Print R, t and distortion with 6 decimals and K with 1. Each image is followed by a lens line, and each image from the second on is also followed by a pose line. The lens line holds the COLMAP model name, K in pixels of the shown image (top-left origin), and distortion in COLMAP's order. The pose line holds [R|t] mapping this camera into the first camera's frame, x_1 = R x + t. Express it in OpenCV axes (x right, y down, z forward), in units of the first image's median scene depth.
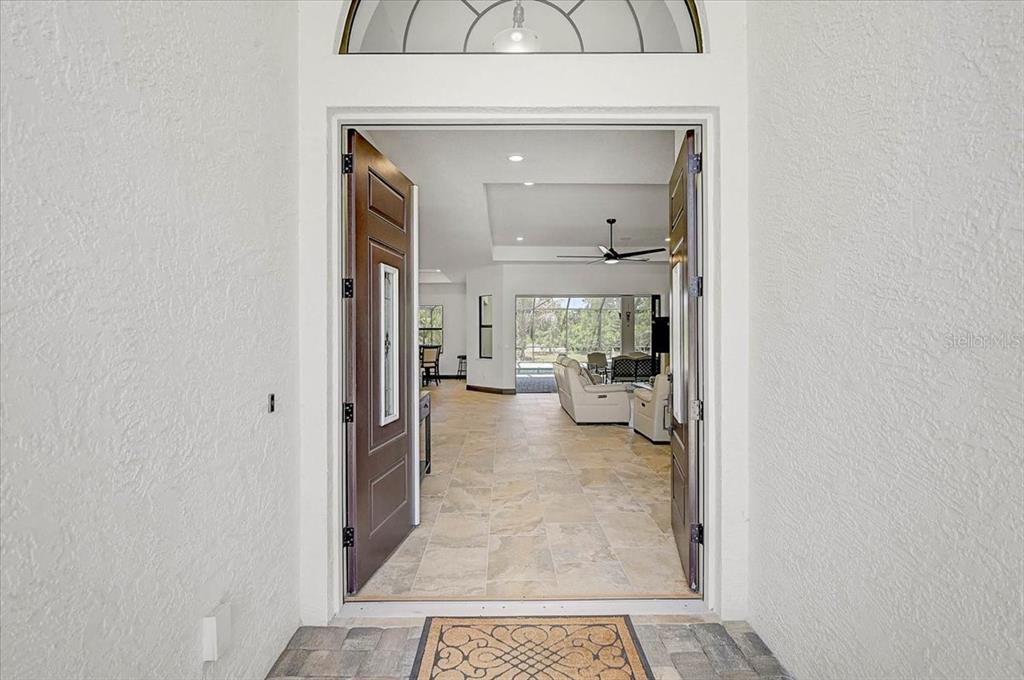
lens RADIAL K [[477.7, 0, 511.4], [0, 477.7, 334.6], [0, 0, 1]] dist [-0.005526, -0.001923]
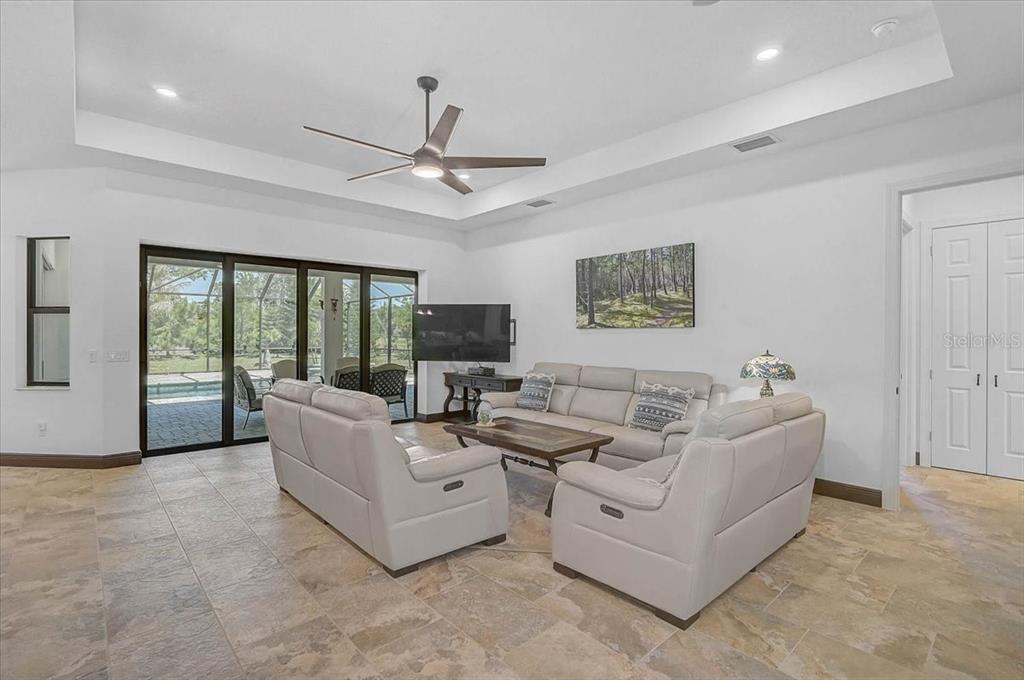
lens RADIAL K [[477.7, 0, 511.4], [0, 477.7, 334.6], [0, 0, 1]] dist [-0.005526, -0.001923]
pose [[0.750511, 0.005671, 0.660834, -0.023491], [-0.007426, 0.999972, -0.000148, 0.001828], [-0.660817, -0.004796, 0.750532, 0.409051]]
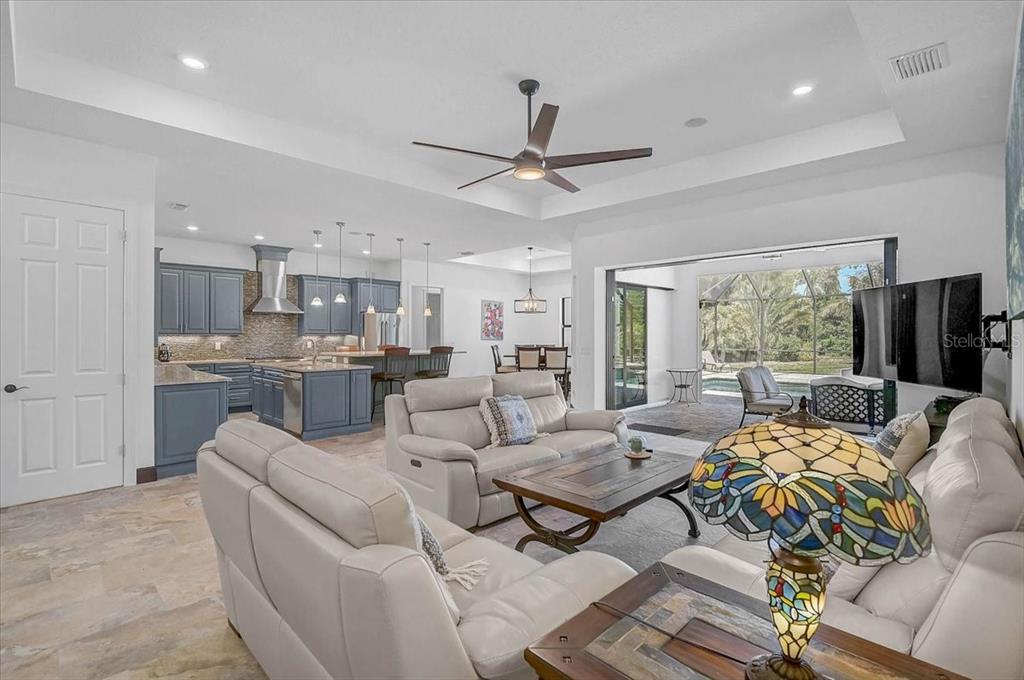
lens RADIAL K [[477.7, 0, 511.4], [0, 477.7, 334.6], [0, 0, 1]] dist [-0.005526, -0.001923]
pose [[0.697205, 0.004568, -0.716857, 0.354444], [-0.001419, 0.999987, 0.004993, -0.000296], [0.716871, -0.002464, 0.697202, 0.450860]]
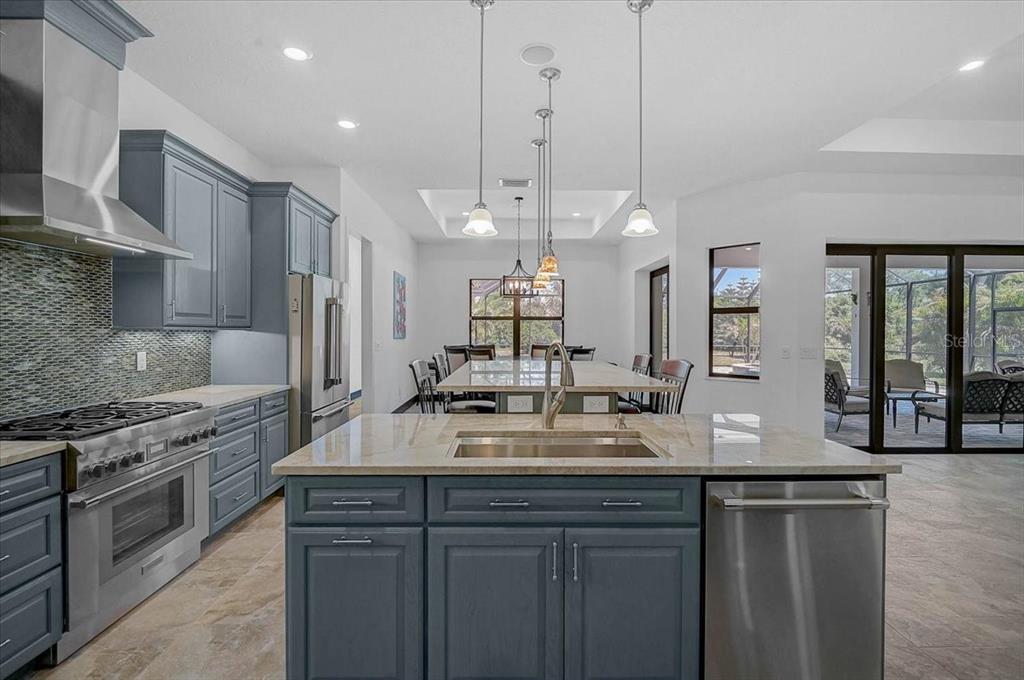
lens RADIAL K [[477.7, 0, 511.4], [0, 477.7, 334.6], [0, 0, 1]] dist [-0.005526, -0.001923]
pose [[0.999961, 0.008449, -0.002719, -0.267601], [-0.008416, 0.999893, 0.011959, 0.002615], [0.002819, -0.011935, 0.999925, 0.511290]]
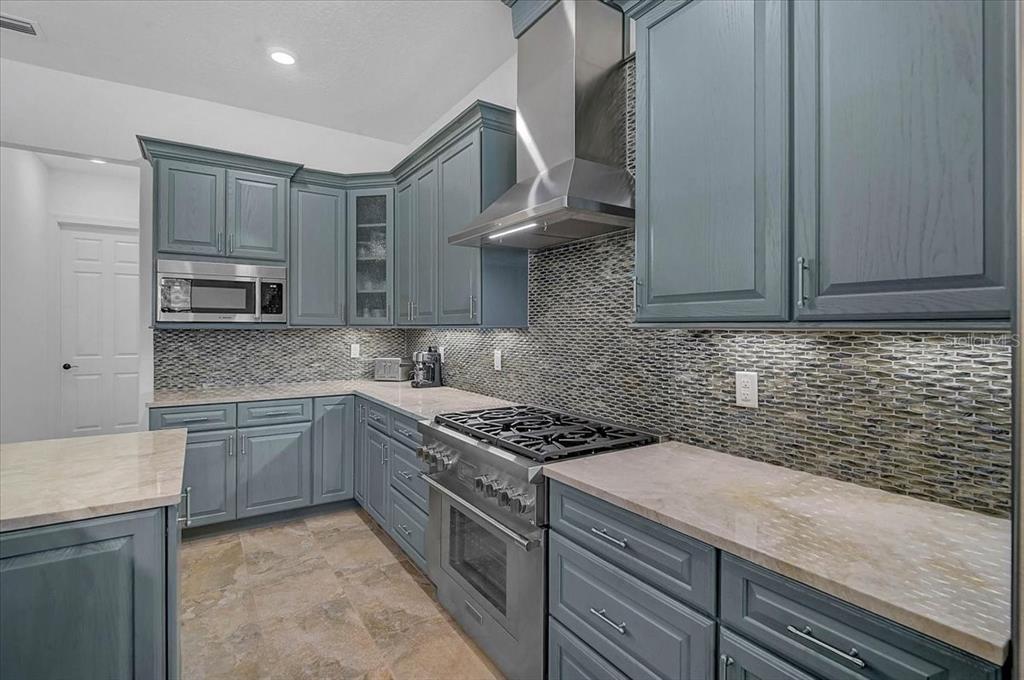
lens RADIAL K [[484.5, 0, 508.8], [0, 484.5, 326.9], [0, 0, 1]] dist [-0.001062, -0.000440]
pose [[-0.847704, -0.001513, -0.530468, -0.338547], [0.000756, 0.999991, -0.004059, 0.004616], [0.530470, -0.003842, -0.847695, 0.854520]]
